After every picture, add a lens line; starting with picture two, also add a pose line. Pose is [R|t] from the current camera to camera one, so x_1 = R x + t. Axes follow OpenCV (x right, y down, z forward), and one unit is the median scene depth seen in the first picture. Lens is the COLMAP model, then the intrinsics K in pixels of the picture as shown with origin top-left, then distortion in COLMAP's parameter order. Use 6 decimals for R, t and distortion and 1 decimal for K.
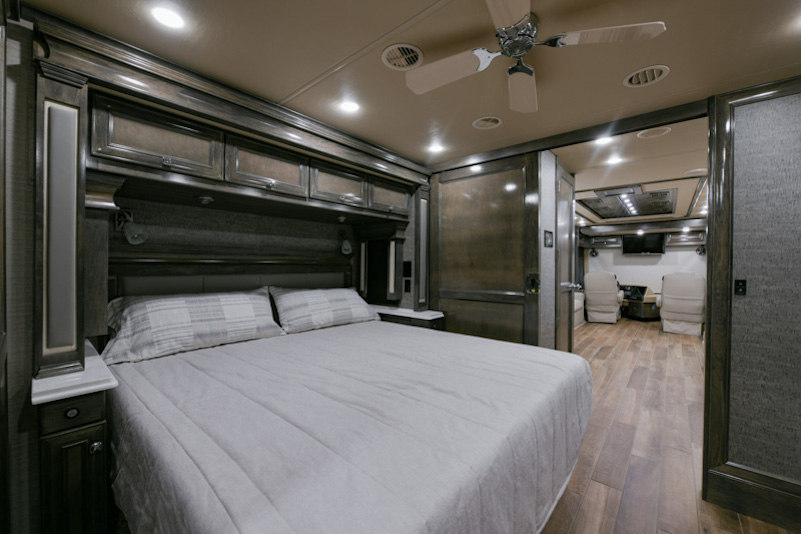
lens RADIAL K [[322.2, 0, 406.4], [0, 322.2, 265.7], [0, 0, 1]] dist [-0.009753, 0.000696]
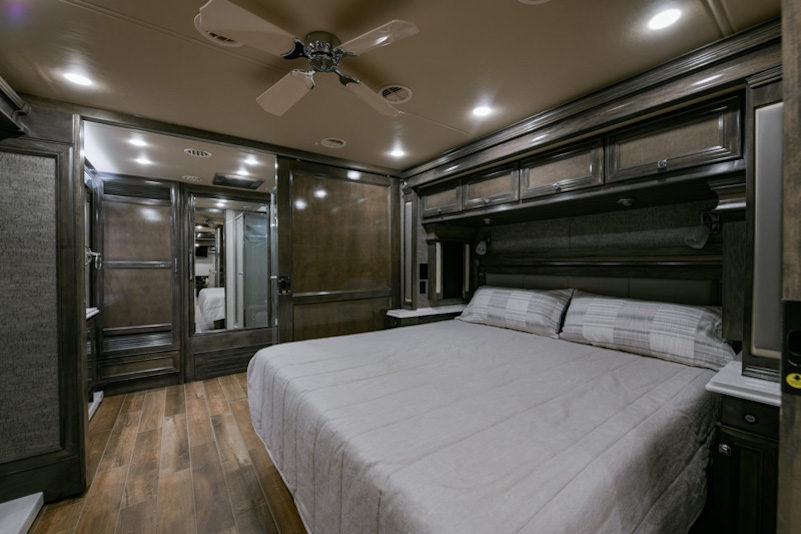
lens RADIAL K [[322.2, 0, 406.0], [0, 322.2, 265.5], [0, 0, 1]] dist [-0.009753, 0.000696]
pose [[-0.258957, -0.007355, -0.965861, 0.601158], [-0.005730, 0.999965, -0.006078, 0.002012], [0.965872, 0.003960, -0.258990, 0.718120]]
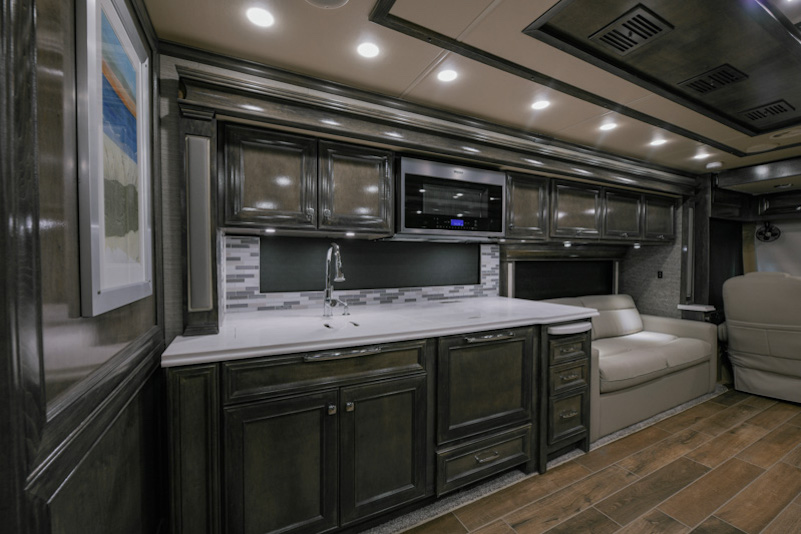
lens RADIAL K [[322.2, 0, 403.7], [0, 322.2, 268.6], [0, 0, 1]] dist [-0.009753, 0.000696]
pose [[0.914916, -0.006607, -0.403591, 0.880123], [0.012429, 0.999853, 0.011808, -0.001751], [0.403454, -0.015819, 0.914863, 1.132569]]
